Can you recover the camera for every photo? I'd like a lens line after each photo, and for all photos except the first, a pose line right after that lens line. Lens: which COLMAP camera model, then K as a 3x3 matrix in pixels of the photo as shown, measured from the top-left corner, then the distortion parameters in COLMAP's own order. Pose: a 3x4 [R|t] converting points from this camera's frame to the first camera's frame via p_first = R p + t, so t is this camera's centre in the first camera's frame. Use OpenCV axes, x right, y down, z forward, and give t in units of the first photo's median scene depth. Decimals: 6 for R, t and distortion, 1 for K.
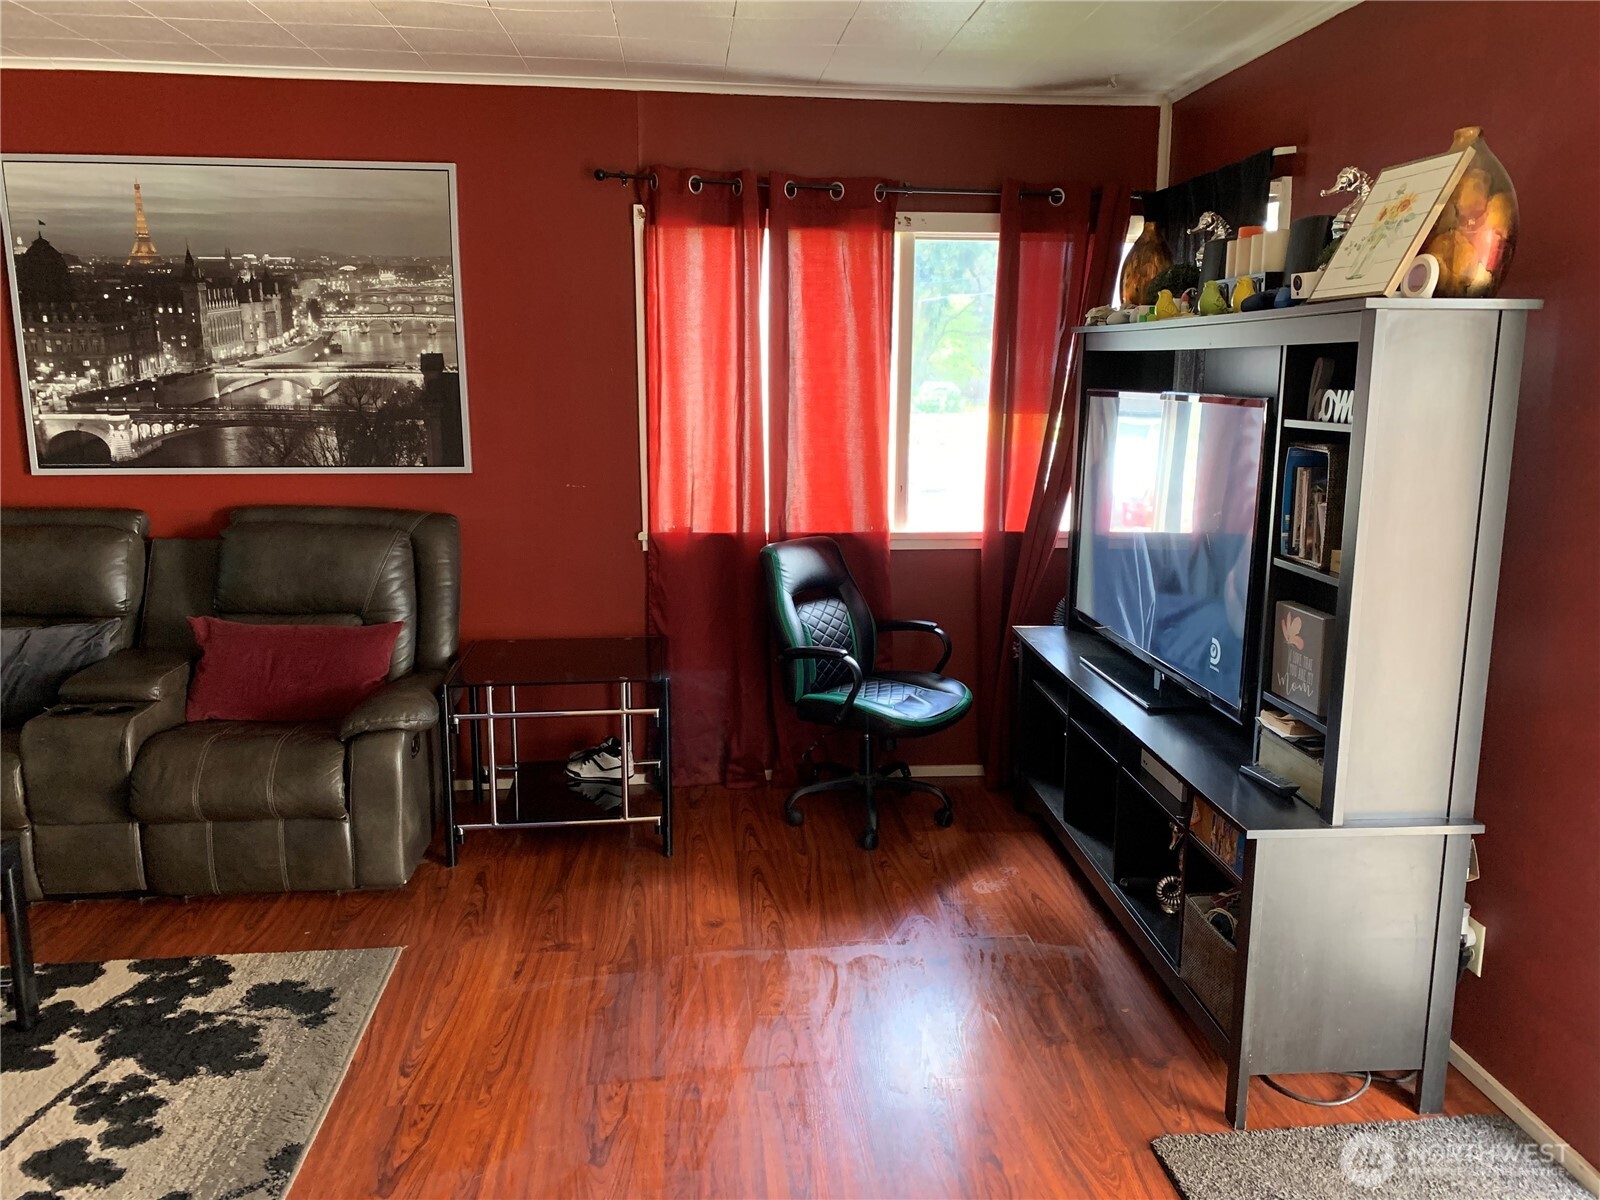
lens RADIAL K [[1217.8, 0, 814.1], [0, 1217.8, 603.1], [0, 0, 1]] dist [0.036580, -0.039178]
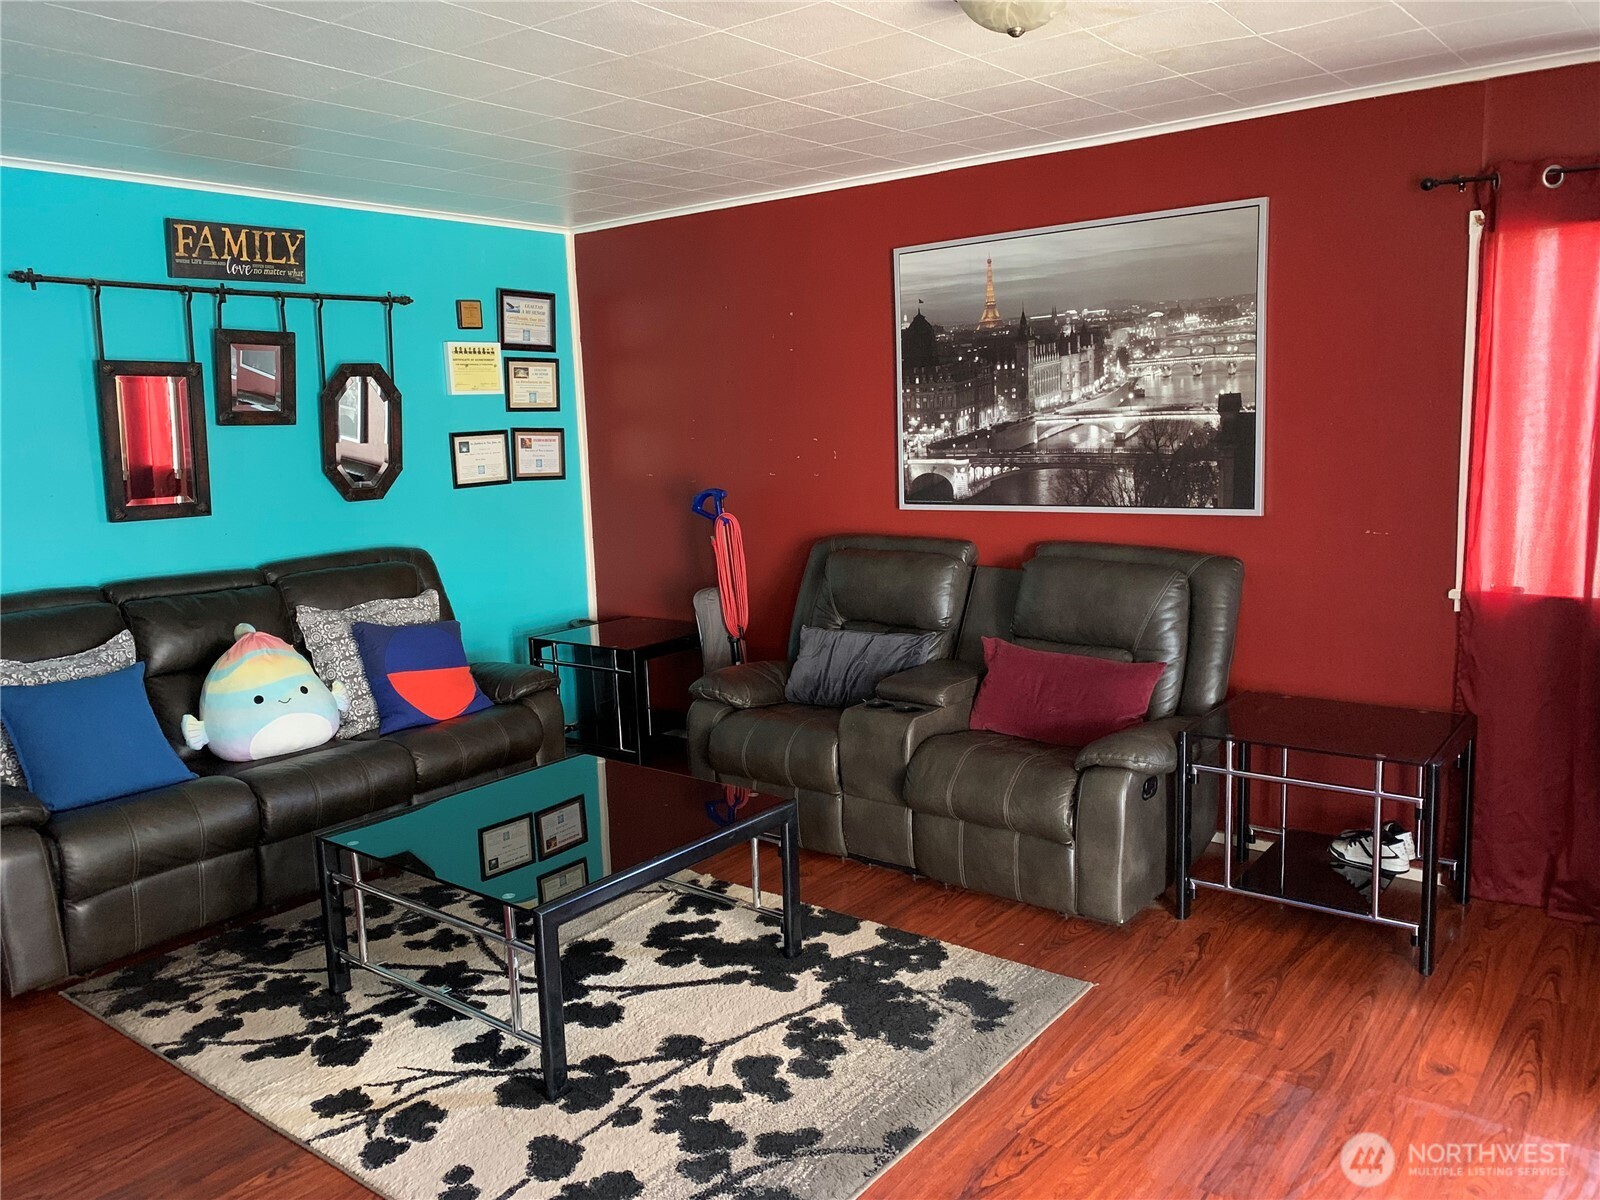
lens RADIAL K [[1217.8, 0, 788.4], [0, 1217.8, 587.1], [0, 0, 1]] dist [0.036580, -0.039178]
pose [[0.716598, 0.066689, -0.694291, 0.127748], [-0.096451, 0.995330, -0.003945, -0.012267], [0.690786, 0.069792, 0.719684, 0.064031]]
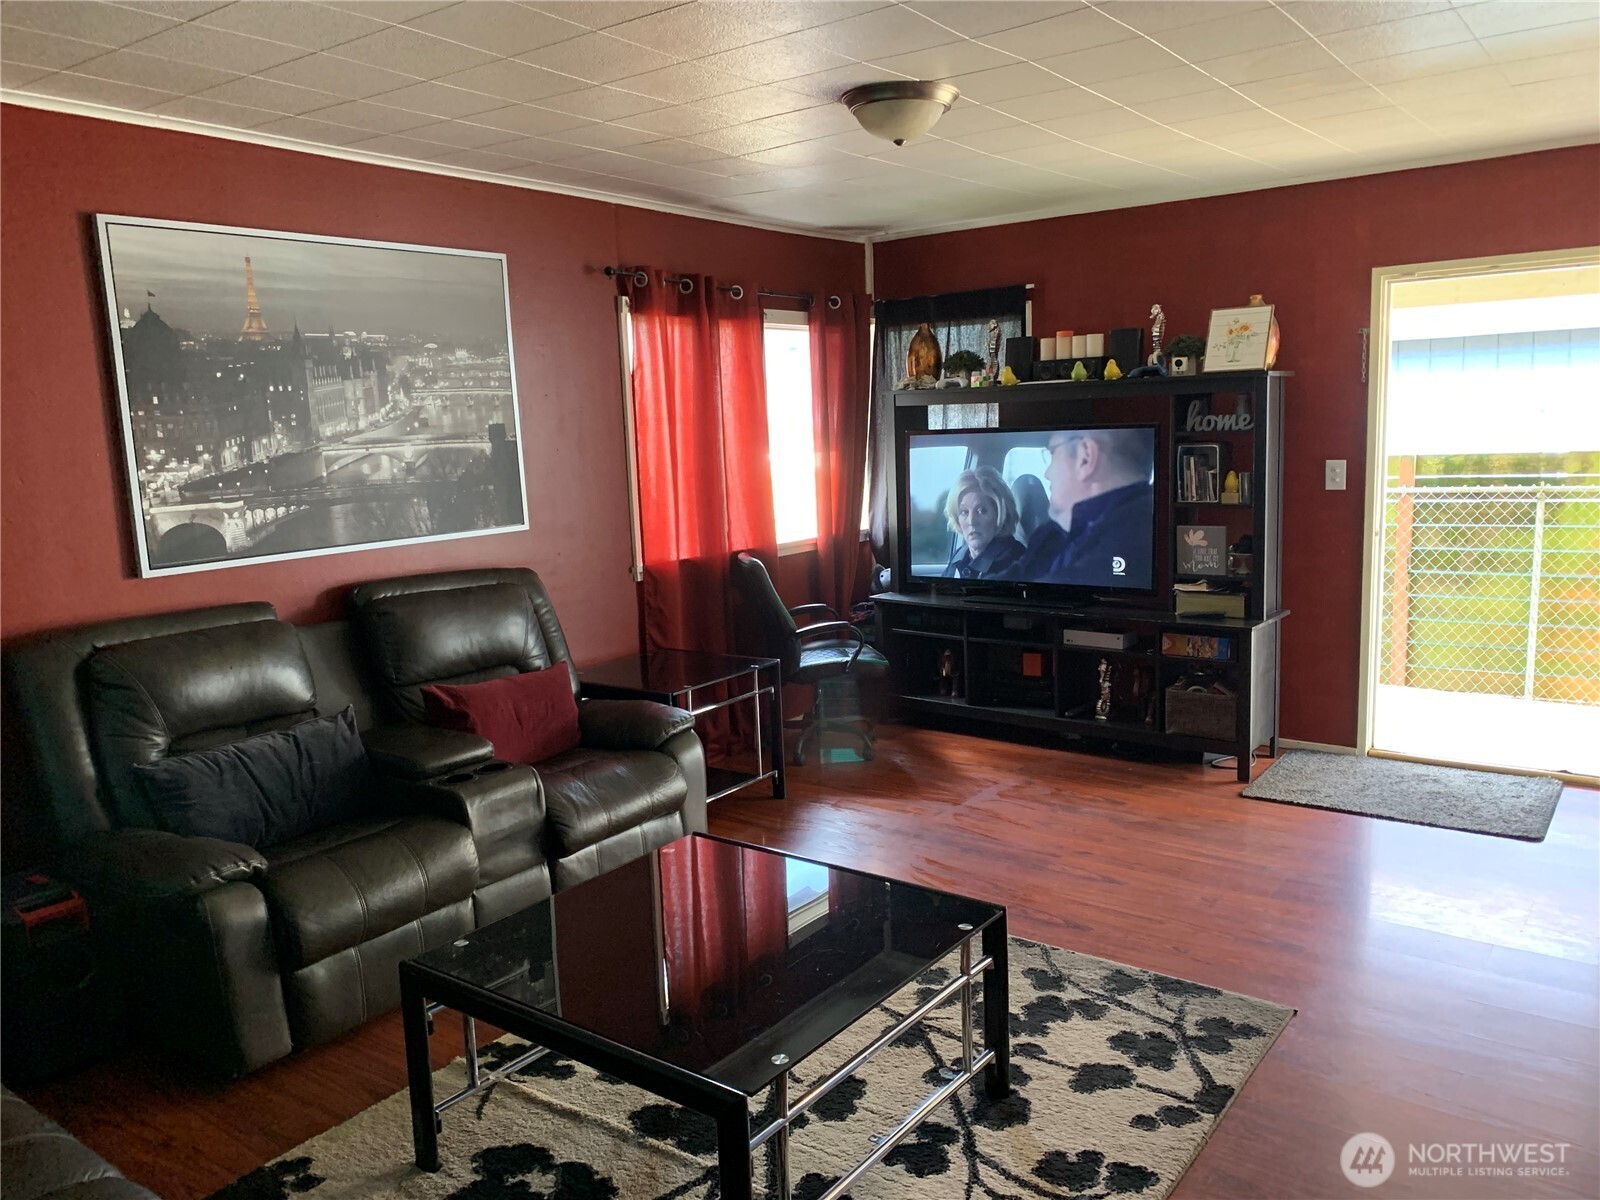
lens RADIAL K [[1217.8, 0, 812.9], [0, 1217.8, 608.5], [0, 0, 1]] dist [0.036580, -0.039178]
pose [[0.676878, -0.146556, 0.721358, -0.958446], [0.179745, 0.983222, 0.031097, -0.024916], [-0.713812, 0.108612, 0.691864, 0.060632]]
